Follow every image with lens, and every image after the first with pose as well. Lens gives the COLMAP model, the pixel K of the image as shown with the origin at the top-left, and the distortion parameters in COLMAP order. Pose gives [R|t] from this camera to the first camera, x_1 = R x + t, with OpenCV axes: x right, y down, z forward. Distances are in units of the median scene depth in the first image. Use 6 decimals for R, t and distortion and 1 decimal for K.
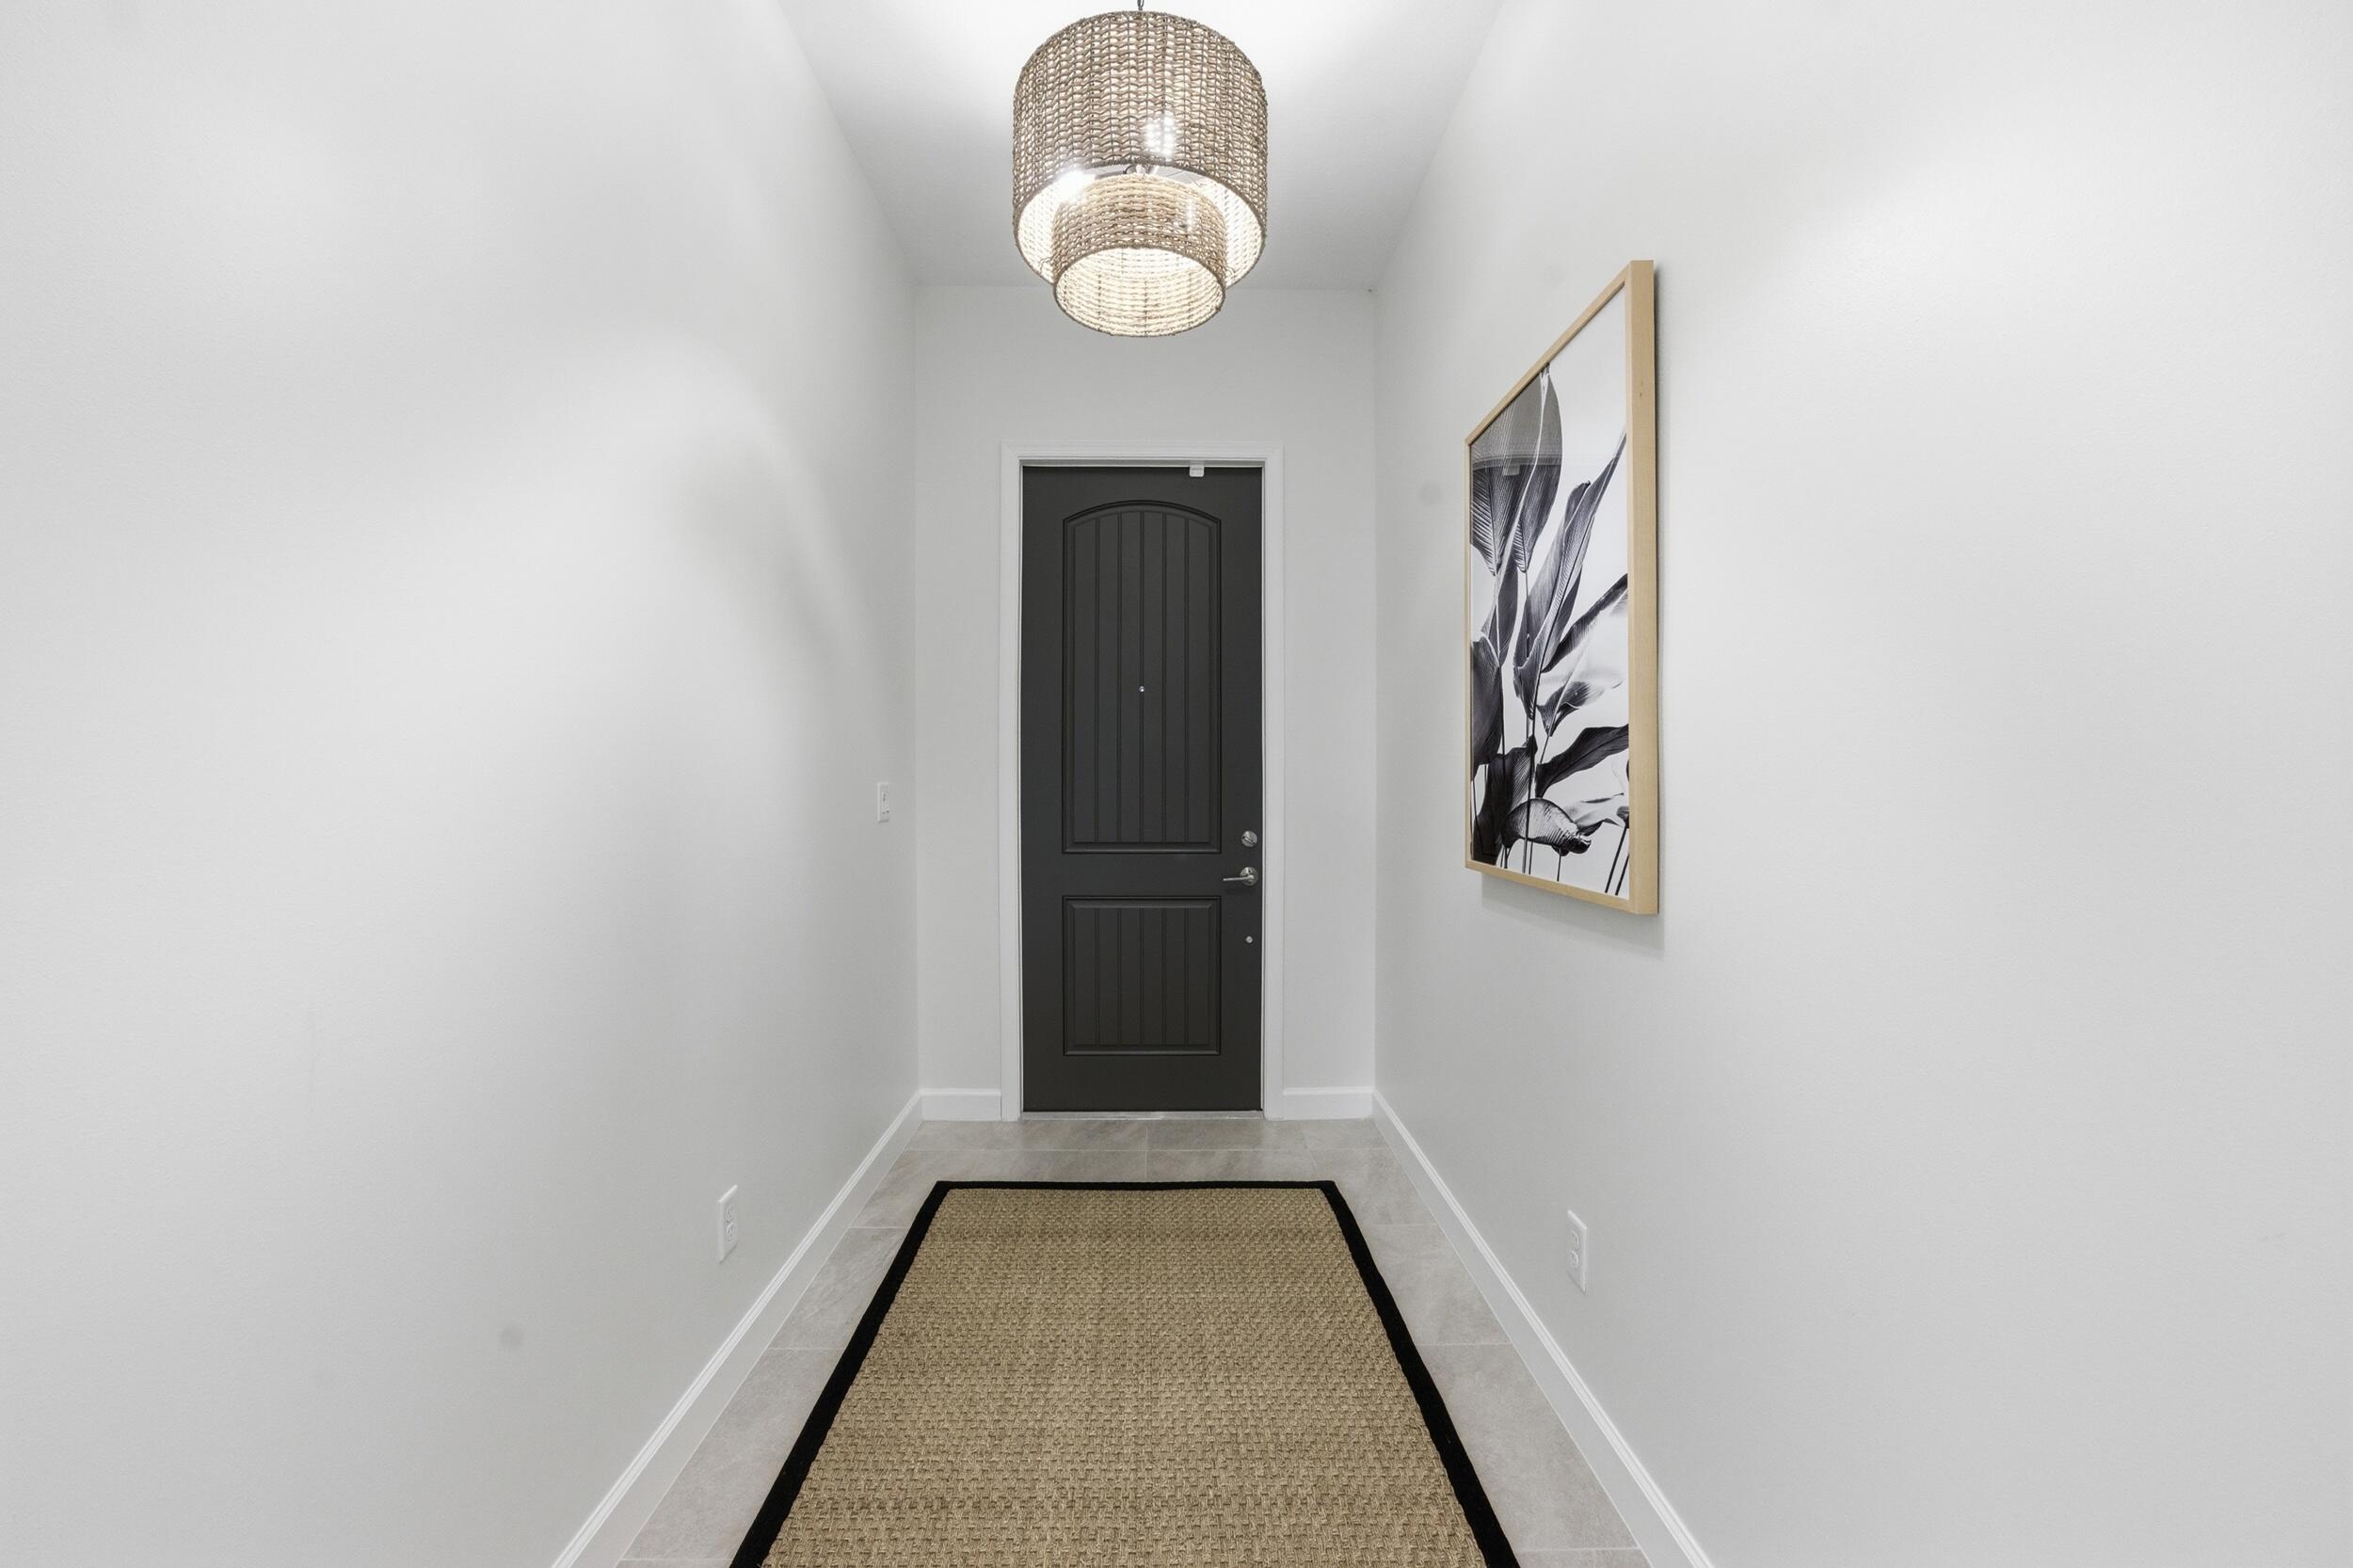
lens RADIAL K [[958.8, 0, 1175.1], [0, 958.8, 777.1], [0, 0, 1]] dist [0.013377, 0.000946]
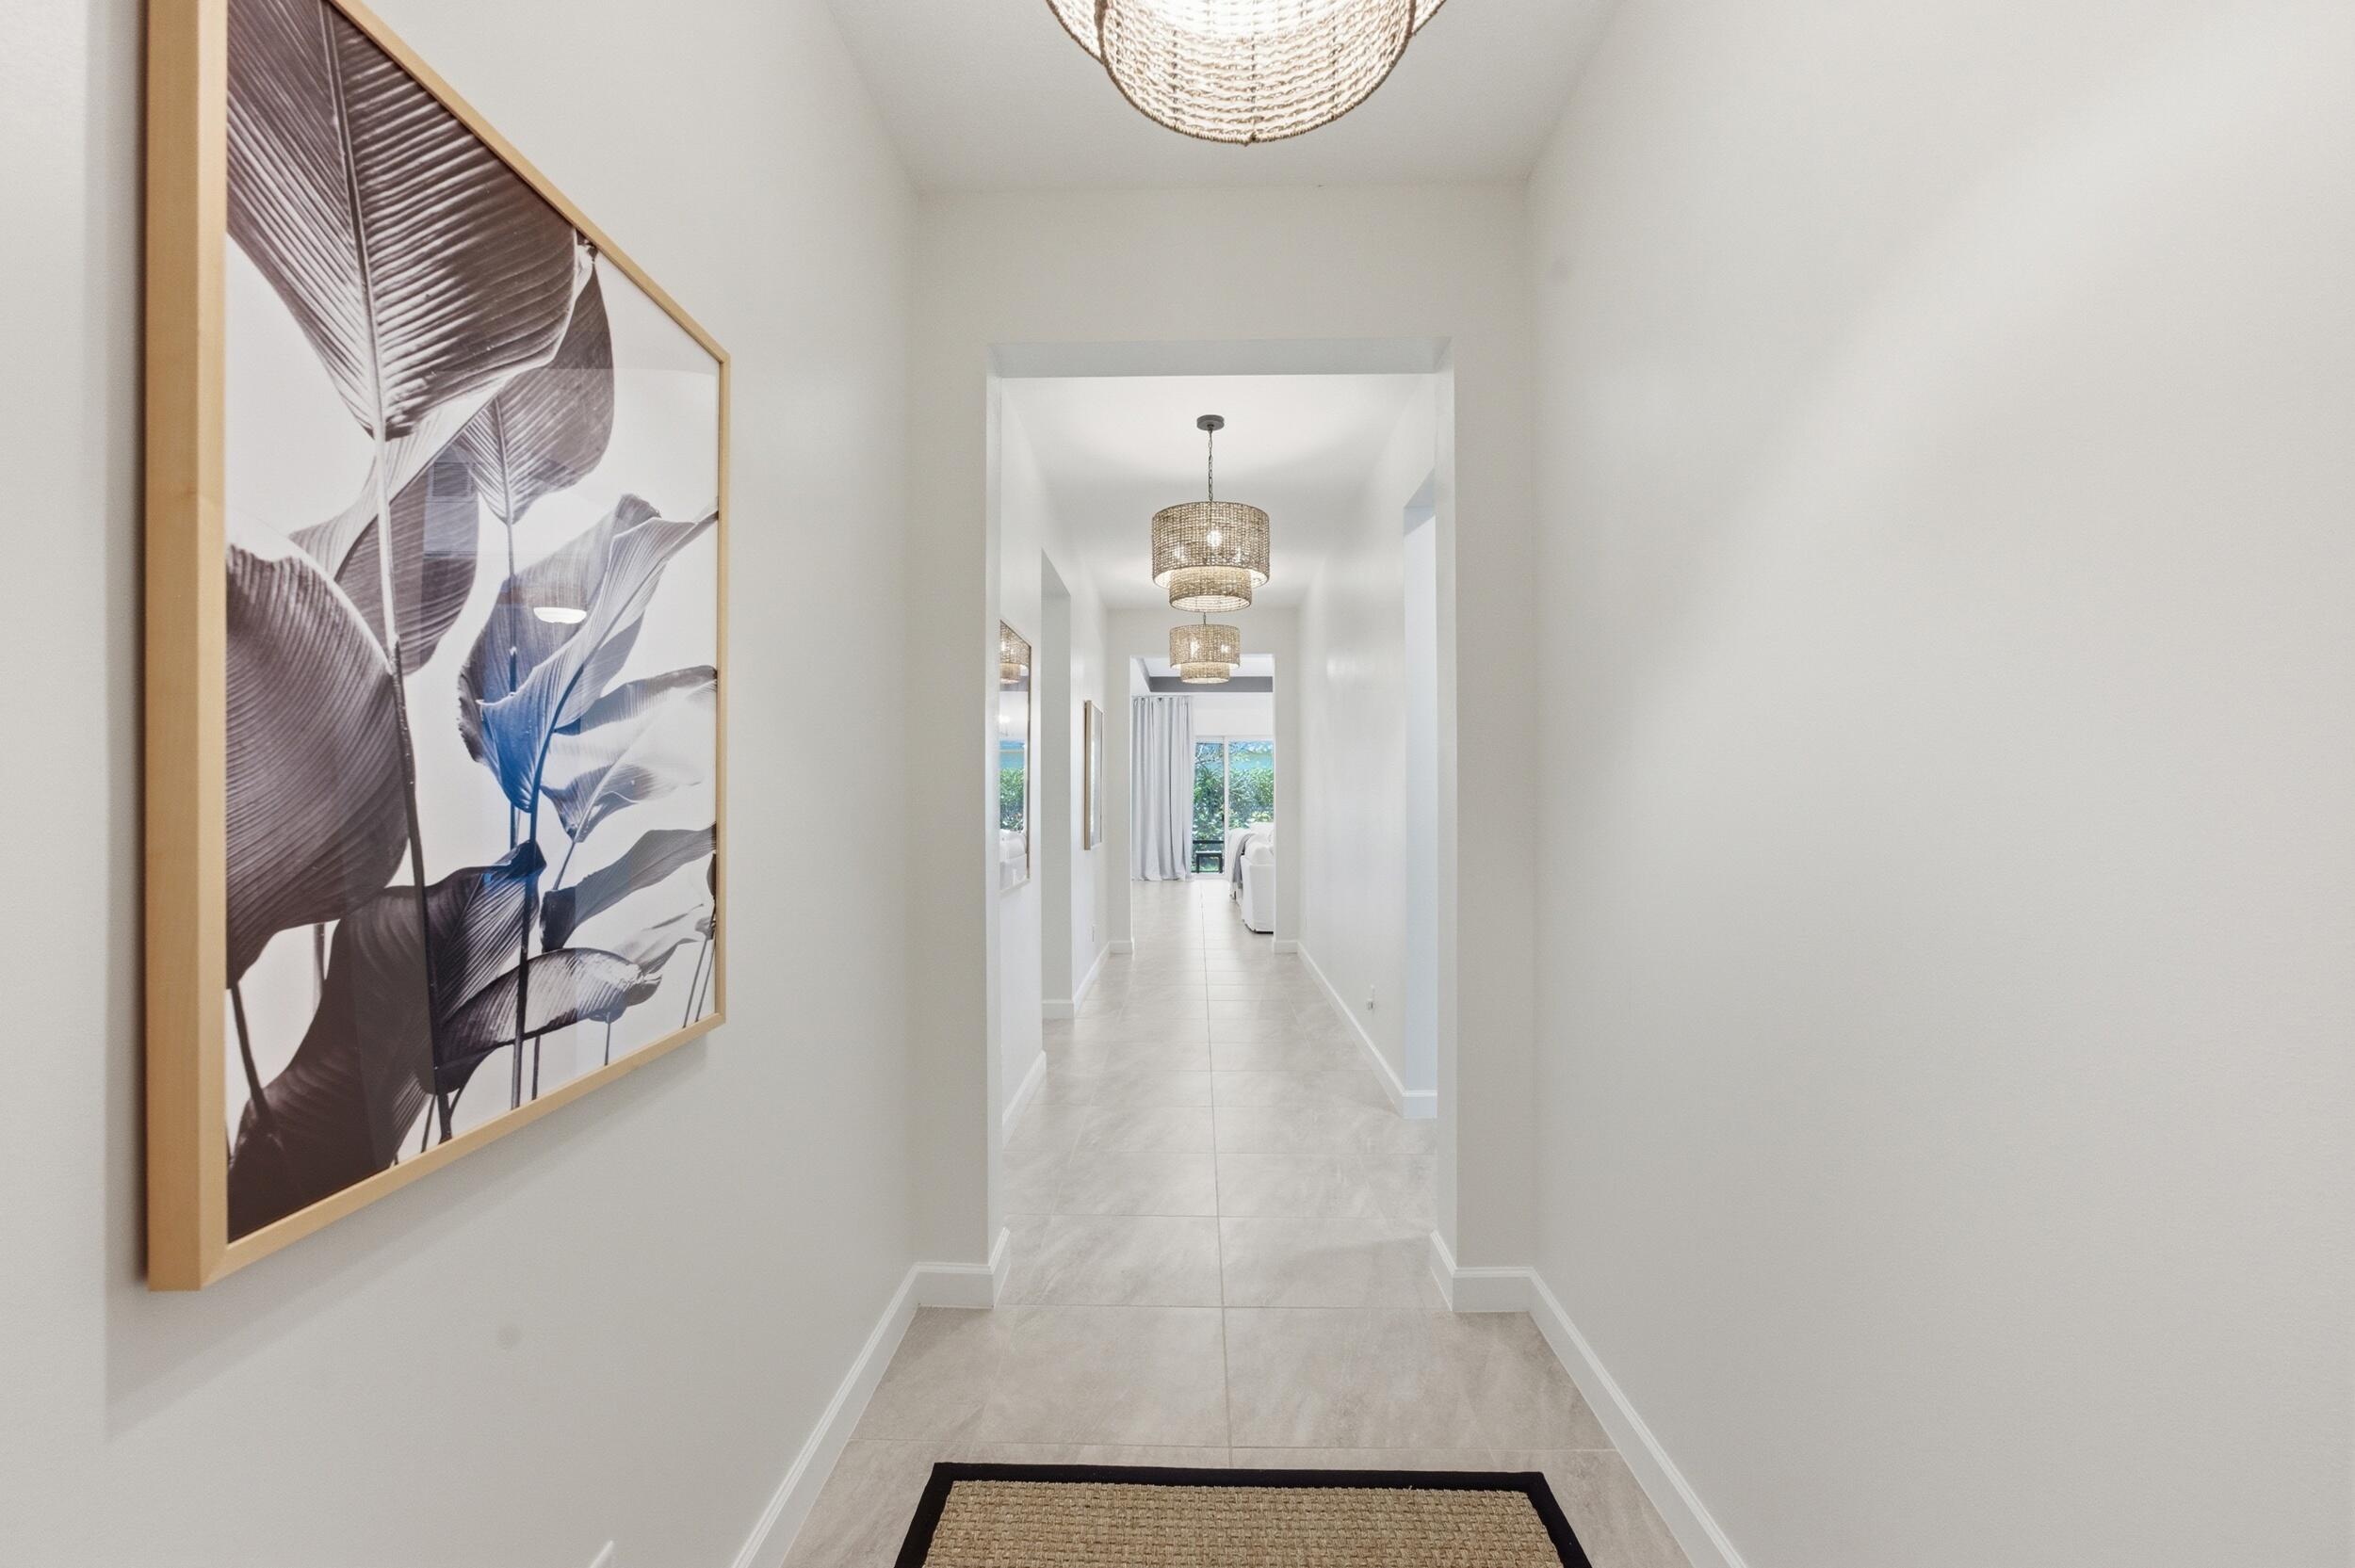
lens RADIAL K [[959.5, 0, 1176.1], [0, 959.5, 777.1], [0, 0, 1]] dist [0.013377, 0.000946]
pose [[-0.998641, 0.000876, 0.052106, -0.019898], [-0.000036, 0.999847, -0.017491, -0.065253], [-0.052114, -0.017469, -0.998488, 1.420362]]
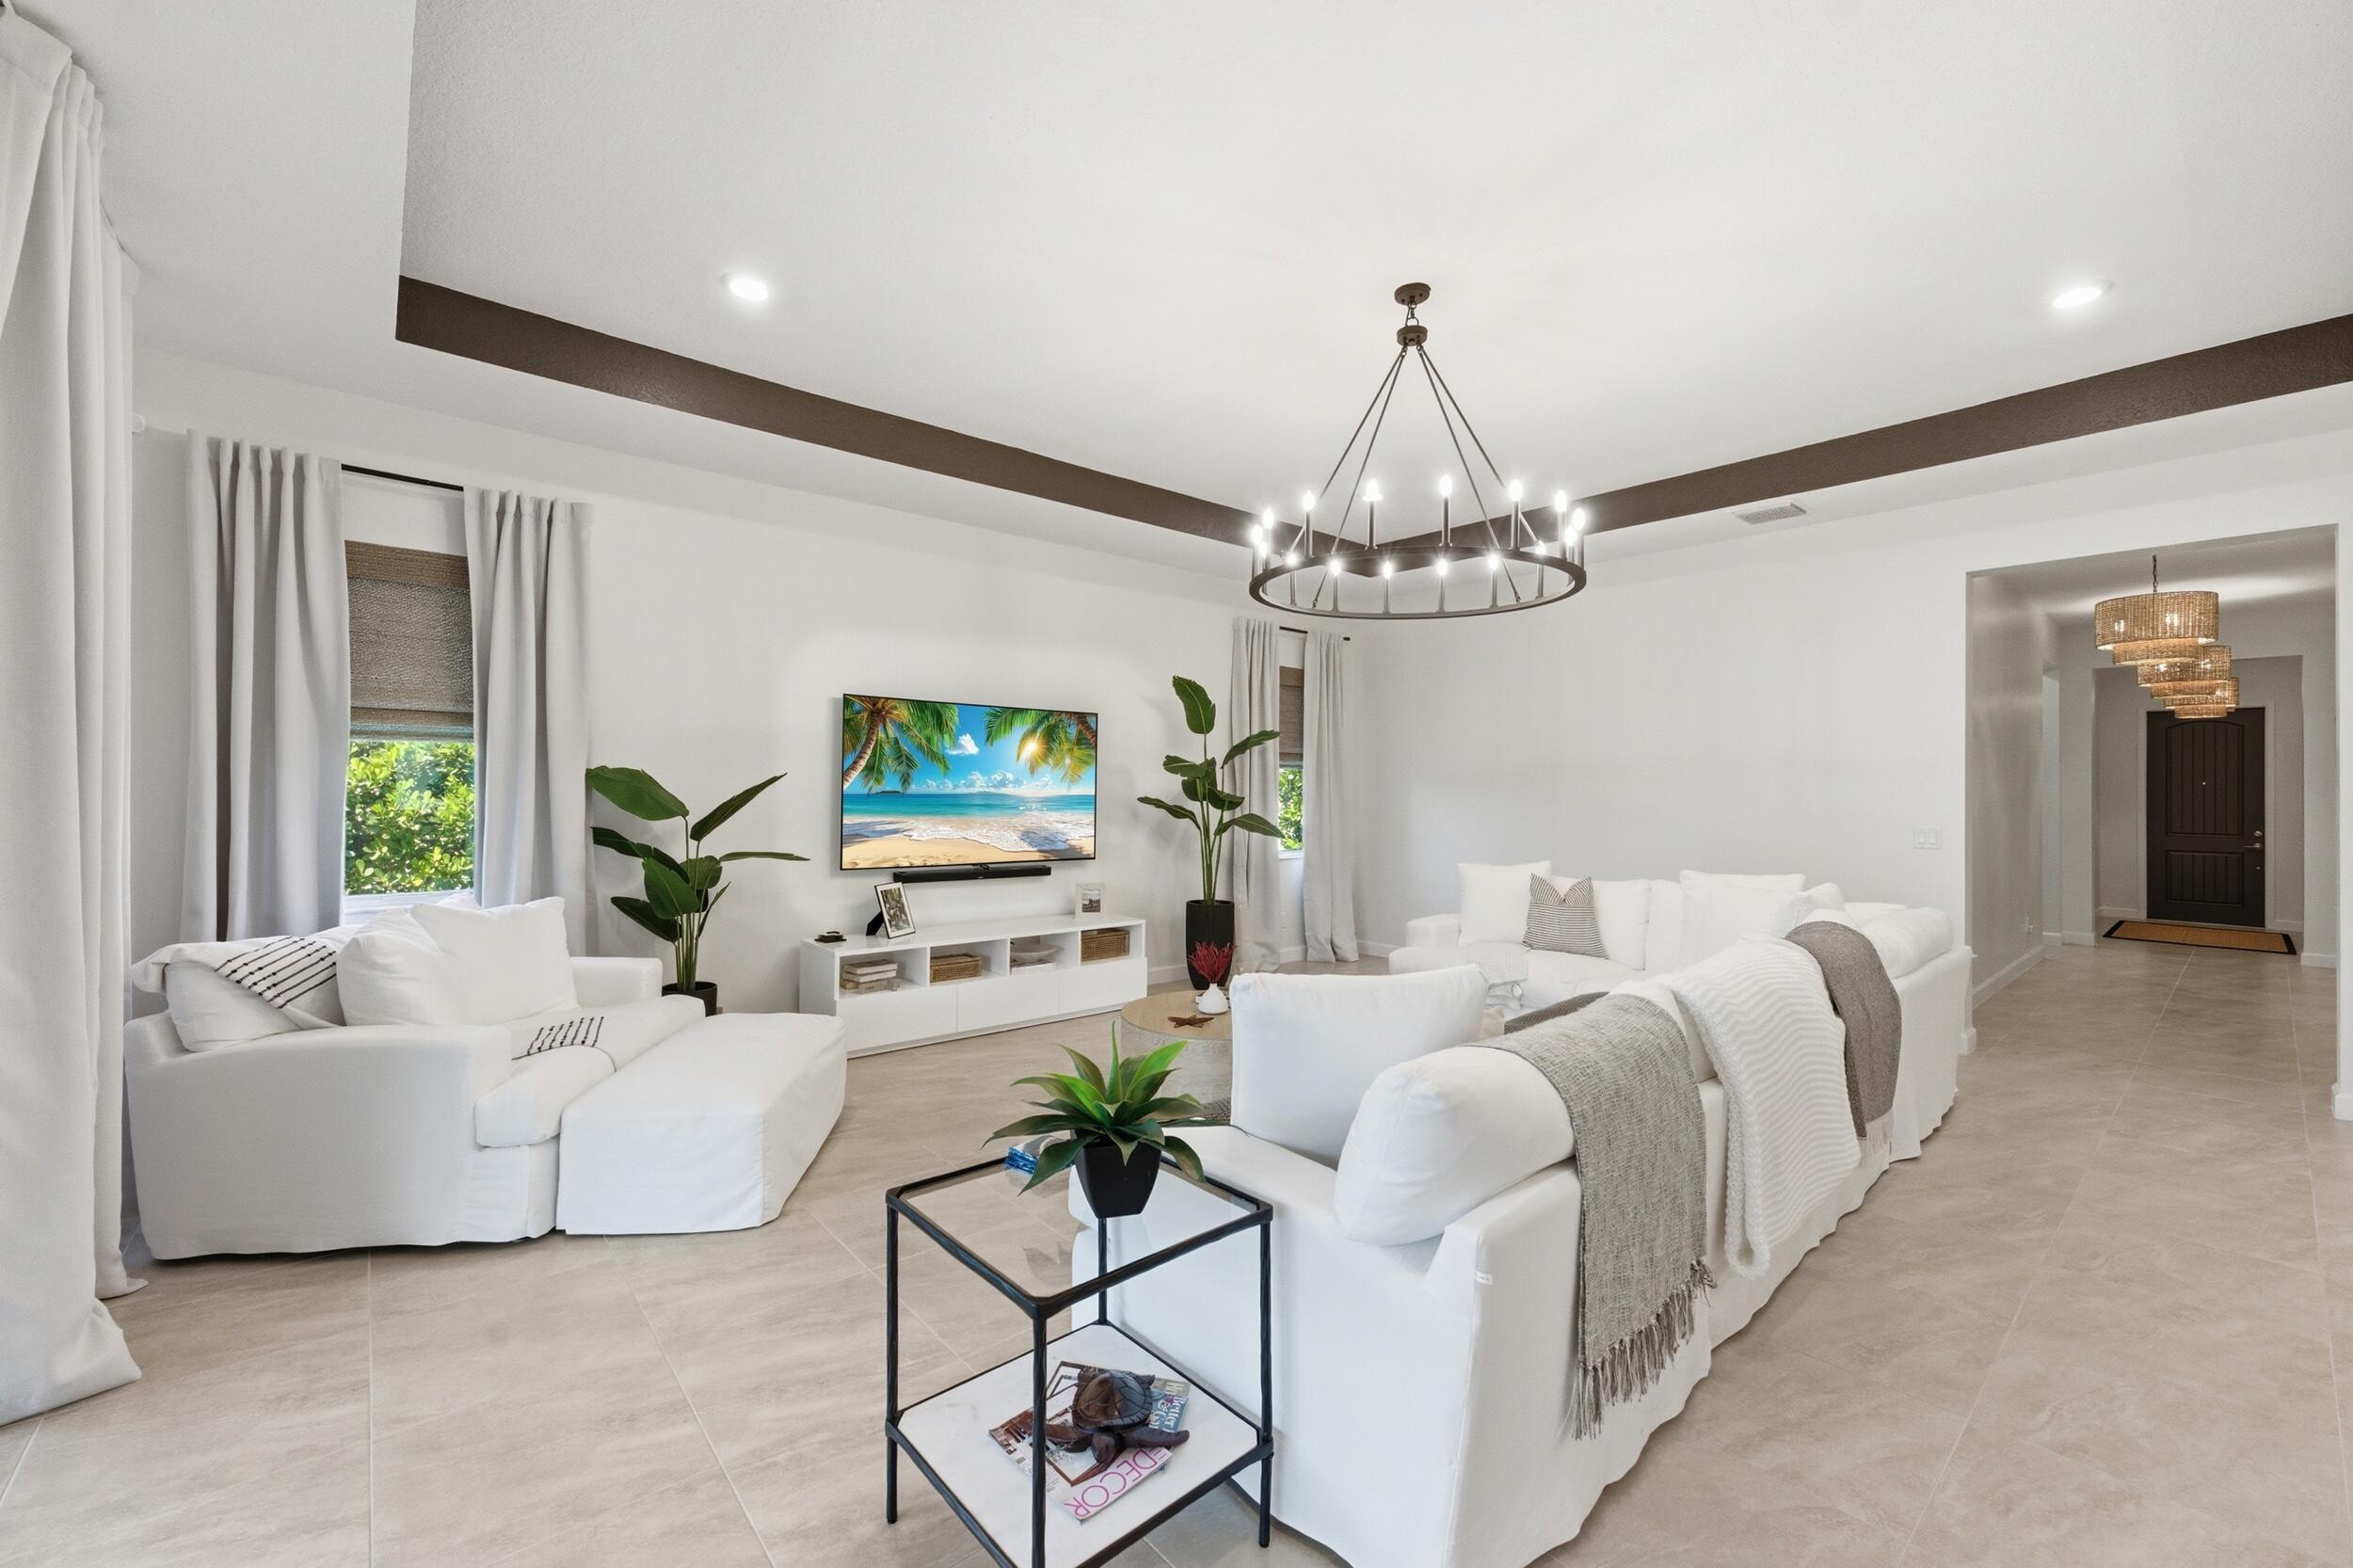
lens RADIAL K [[958.8, 0, 1175.1], [0, 958.8, 777.1], [0, 0, 1]] dist [0.013377, 0.000946]
pose [[0.636771, -0.000641, -0.771053, 0.442685], [-0.003250, 0.999989, -0.003516, -0.145239], [0.771046, 0.004745, 0.636761, -5.717930]]
